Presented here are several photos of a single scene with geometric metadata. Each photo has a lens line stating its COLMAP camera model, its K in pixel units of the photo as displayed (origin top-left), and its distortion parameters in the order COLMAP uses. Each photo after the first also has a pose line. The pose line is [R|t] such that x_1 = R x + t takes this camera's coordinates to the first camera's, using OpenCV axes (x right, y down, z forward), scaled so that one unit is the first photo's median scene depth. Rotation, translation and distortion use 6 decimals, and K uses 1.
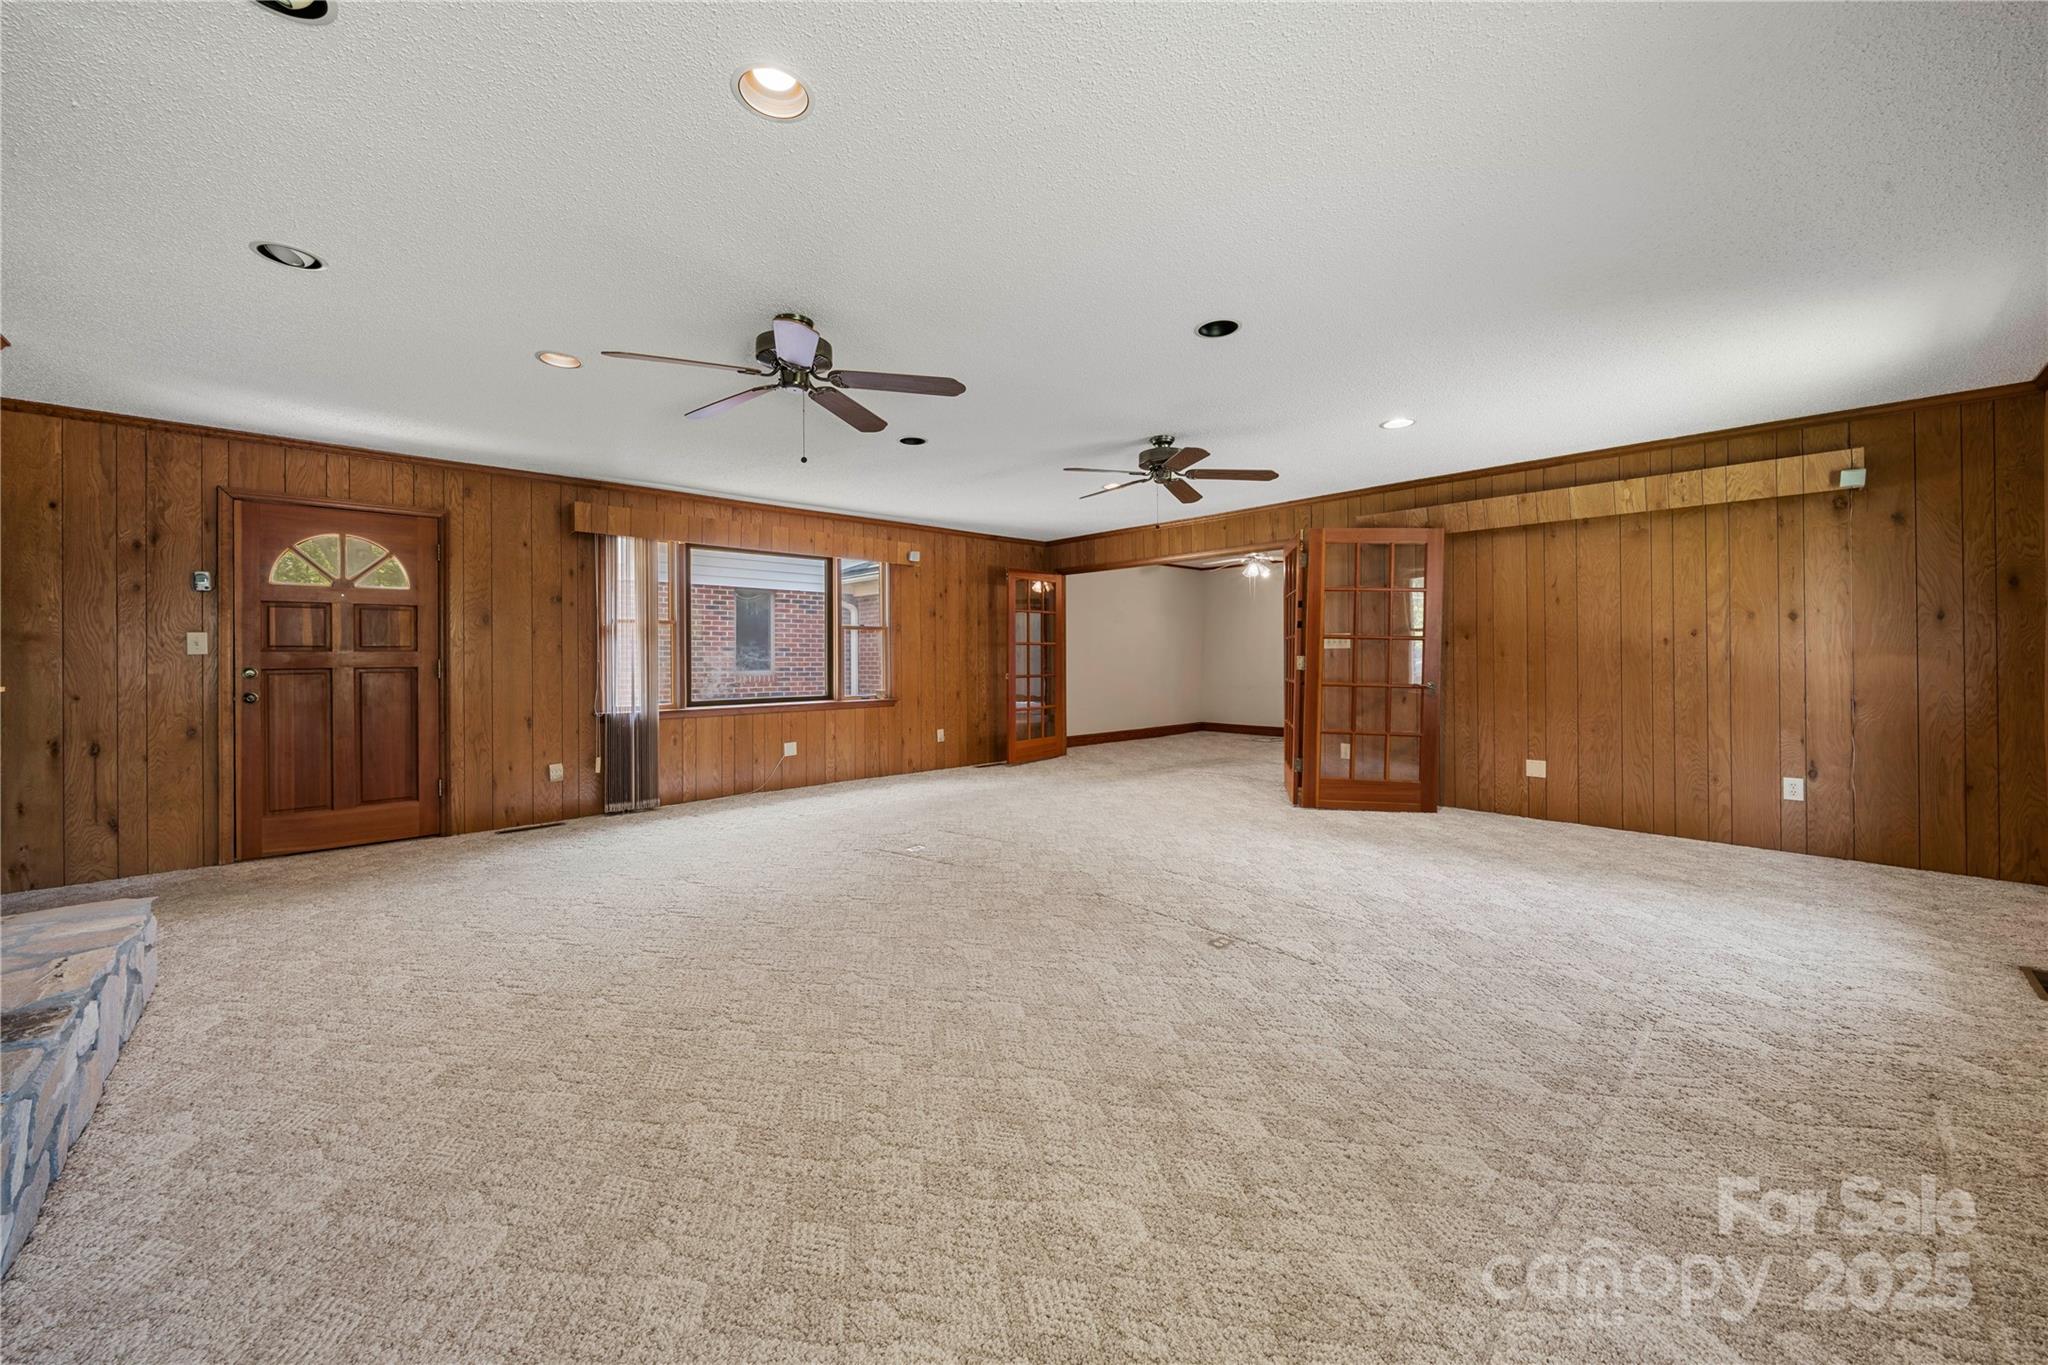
lens RADIAL K [[730.1, 0, 1011.7], [0, 730.1, 680.6], [0, 0, 1]] dist [-0.000230, -0.000021]
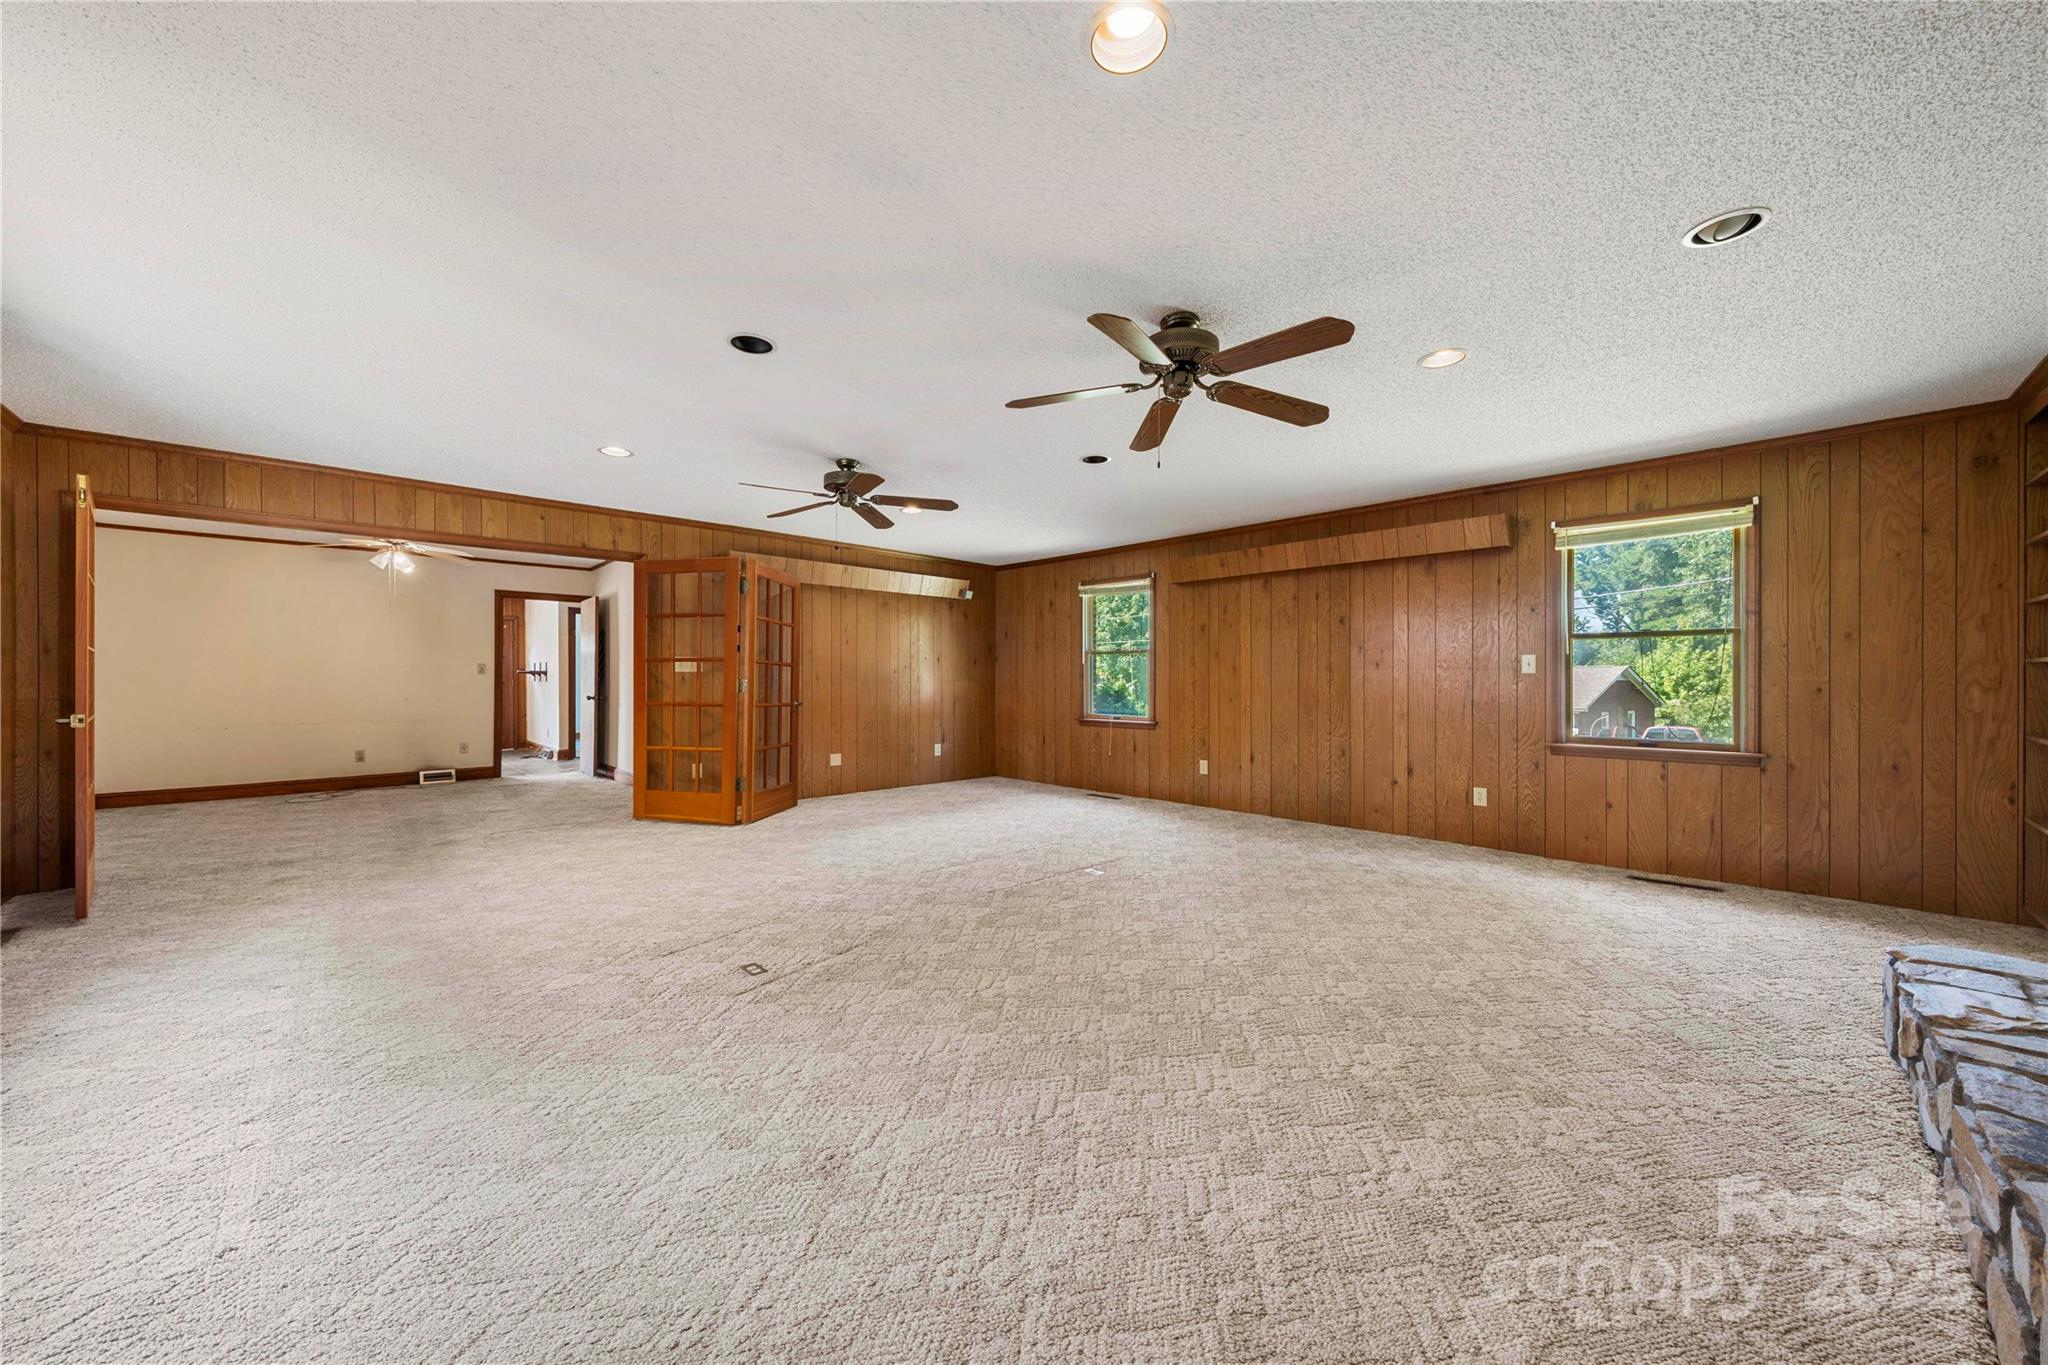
lens RADIAL K [[720.1, 0, 1026.4], [0, 720.1, 652.7], [0, 0, 1]] dist [-0.000528, -0.000063]
pose [[-0.016970, 0.044451, 0.998867, -0.913002], [0.029964, 0.998585, -0.043929, -0.016788], [-0.999407, 0.029184, -0.018278, 0.890026]]
